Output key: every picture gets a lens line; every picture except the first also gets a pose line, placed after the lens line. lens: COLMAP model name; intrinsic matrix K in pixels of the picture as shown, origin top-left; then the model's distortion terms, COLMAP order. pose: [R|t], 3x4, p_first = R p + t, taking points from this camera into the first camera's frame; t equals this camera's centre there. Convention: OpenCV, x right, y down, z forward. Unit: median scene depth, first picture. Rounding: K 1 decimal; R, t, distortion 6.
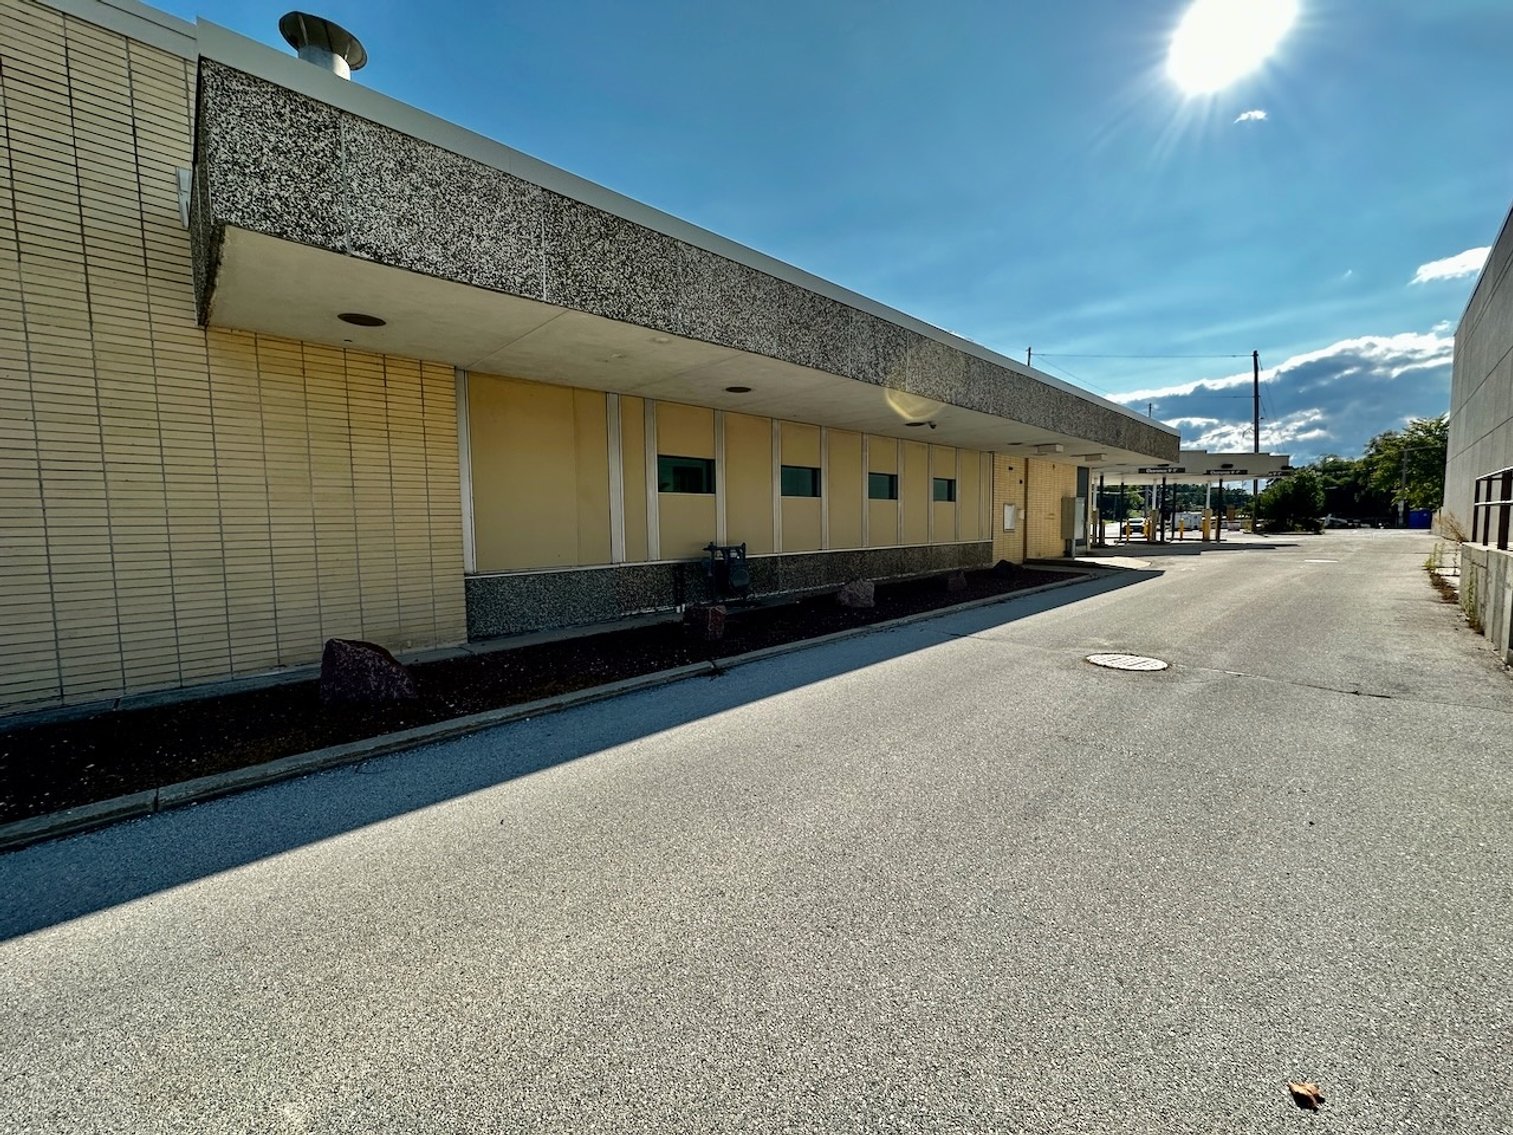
lens RADIAL K [[625.7, 0, 756.5], [0, 625.7, 567.5], [0, 0, 1]] dist [0.003061, 0.000606]
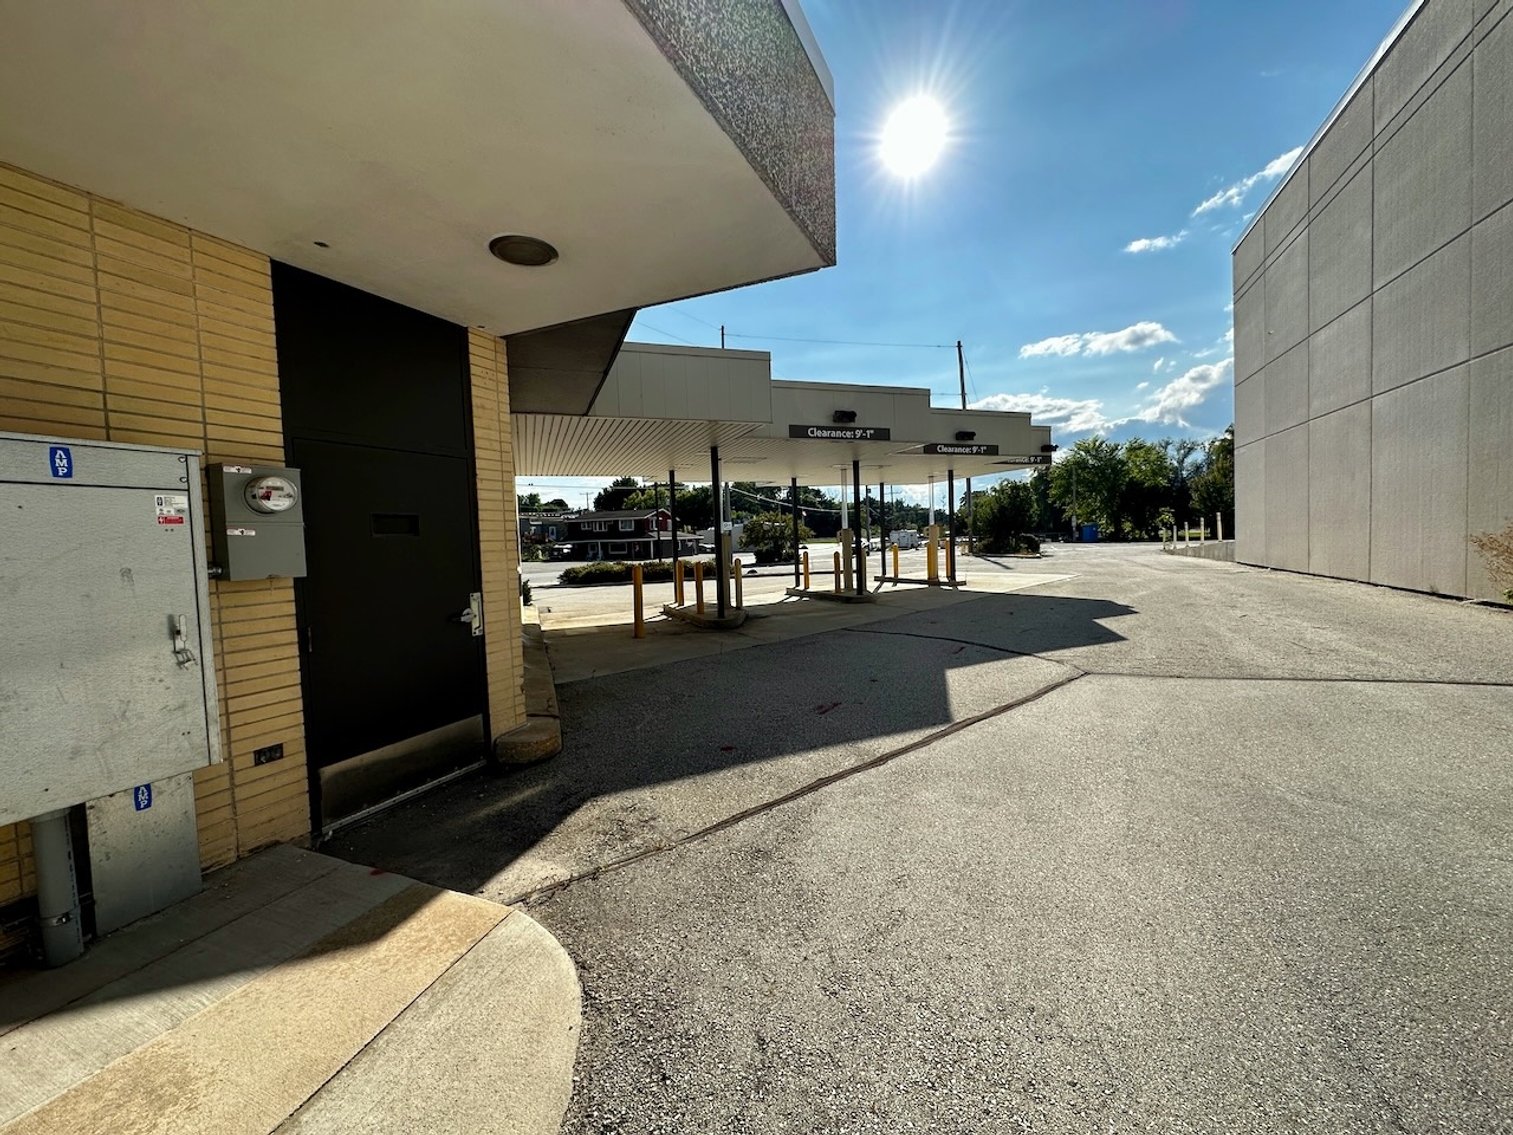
lens RADIAL K [[625.7, 0, 756.5], [0, 625.7, 567.5], [0, 0, 1]] dist [0.003061, 0.000606]
pose [[0.932336, -0.041665, 0.359184, 0.152090], [0.055203, 0.998096, -0.027512, -0.020320], [-0.357354, 0.045478, 0.932861, 0.219683]]
